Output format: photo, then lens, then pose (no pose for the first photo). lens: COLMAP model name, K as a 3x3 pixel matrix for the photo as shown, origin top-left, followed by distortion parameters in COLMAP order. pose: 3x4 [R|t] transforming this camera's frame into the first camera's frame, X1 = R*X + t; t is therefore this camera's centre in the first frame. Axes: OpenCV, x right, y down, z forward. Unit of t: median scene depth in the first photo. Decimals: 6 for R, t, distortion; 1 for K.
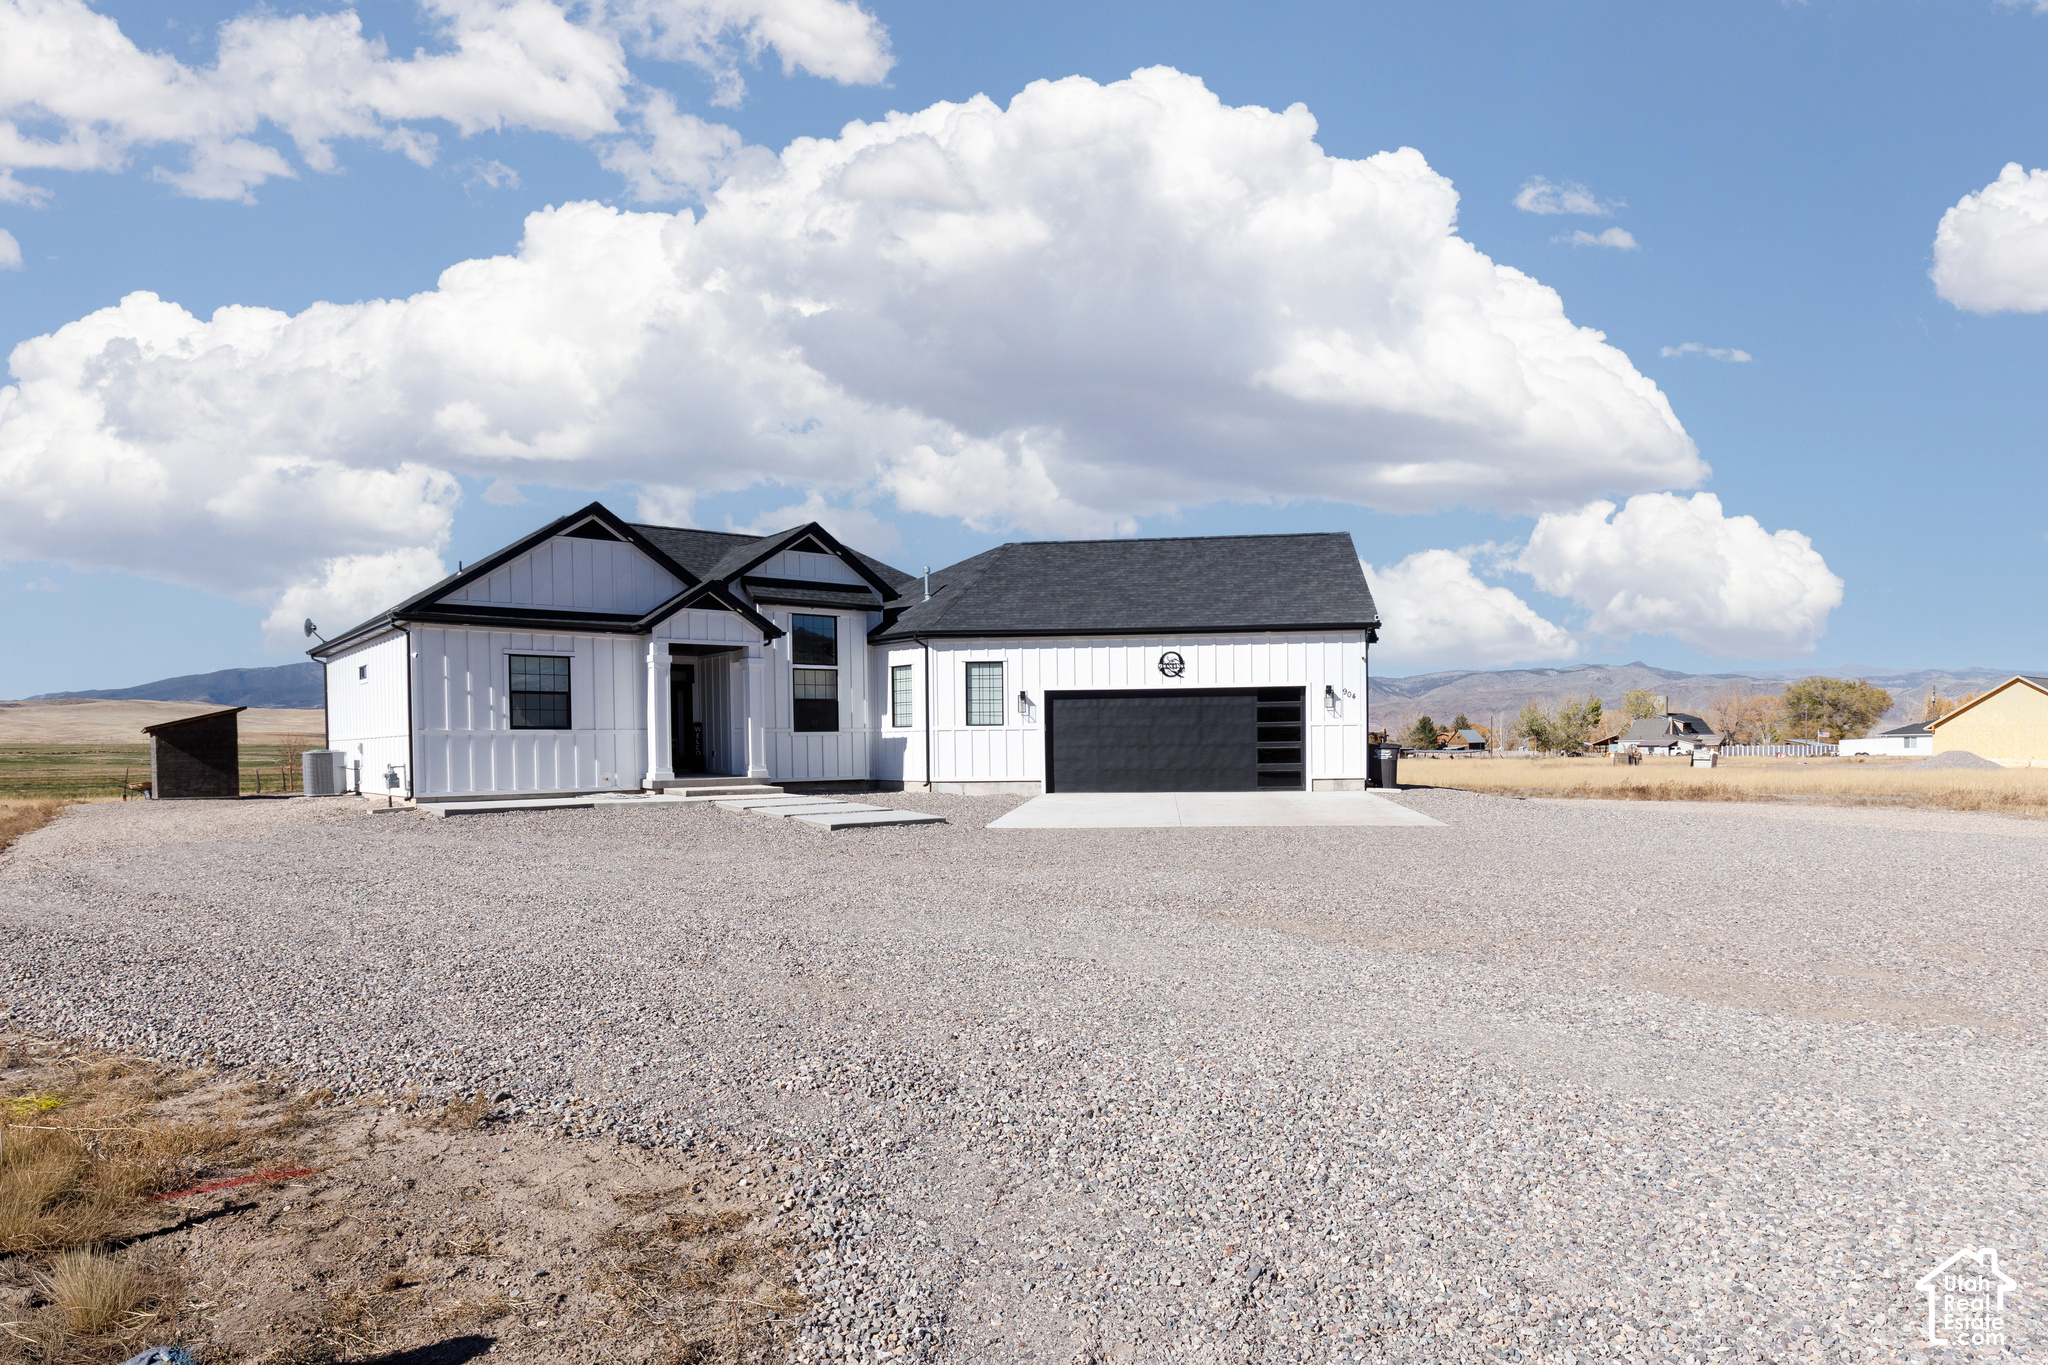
lens RADIAL K [[1147.6, 0, 1021.9], [0, 1147.6, 788.4], [0, 0, 1]] dist [0.014546, -0.000245]
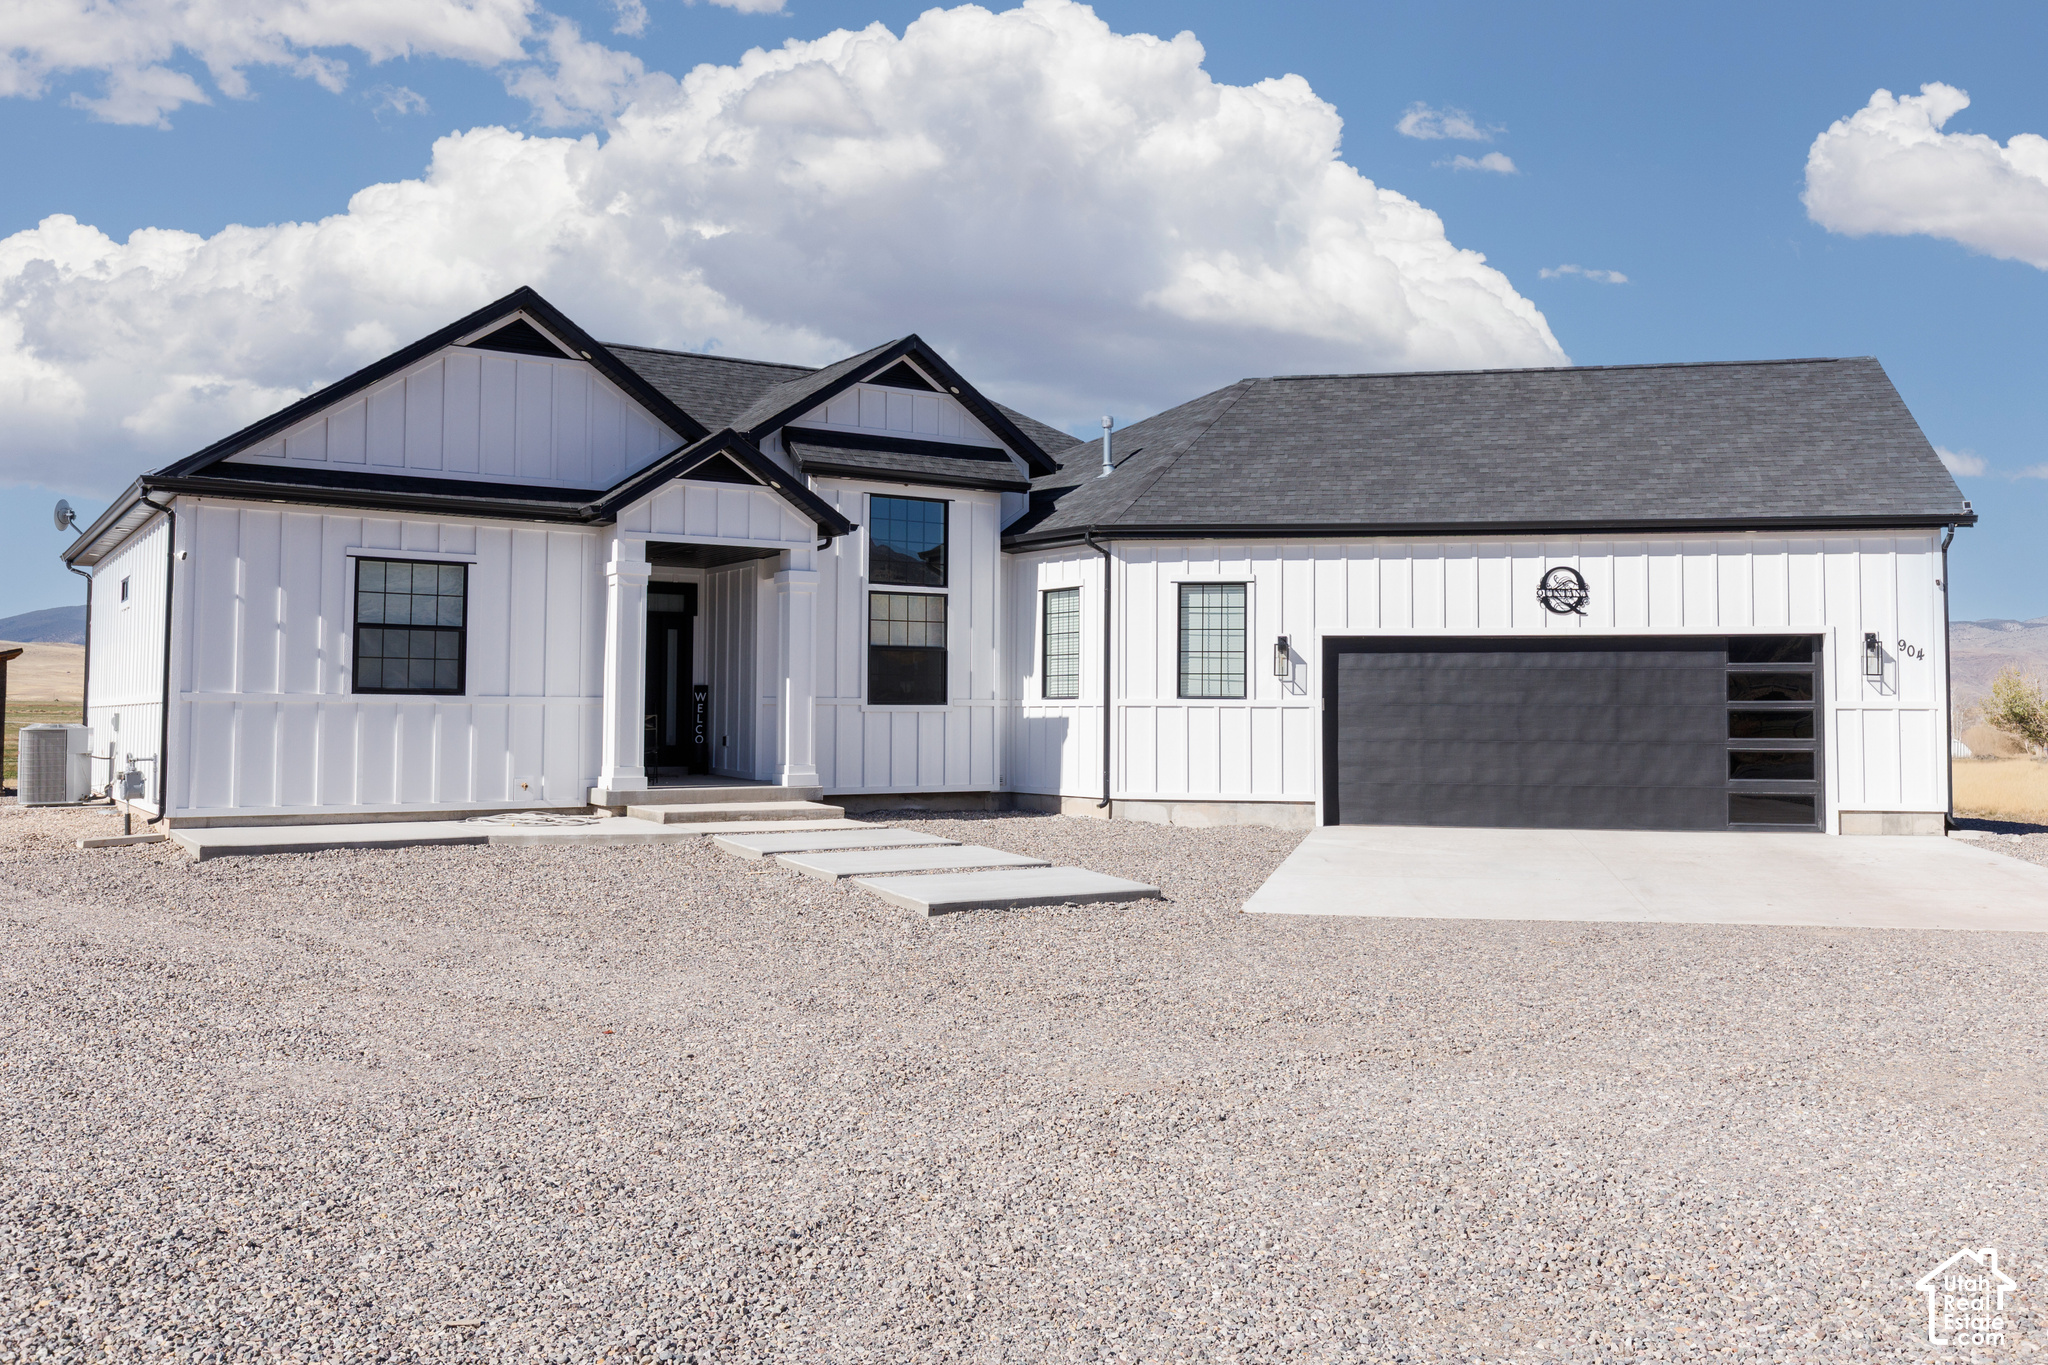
lens RADIAL K [[1655.8, 0, 1024.0], [0, 1655.8, 682.5], [0, 0, 1]] dist [0.002752, 0.000331]
pose [[0.993915, 0.015196, -0.109092, -0.034952], [-0.021754, 0.998010, -0.059182, -0.013685], [0.107976, 0.061195, 0.992268, 0.206438]]
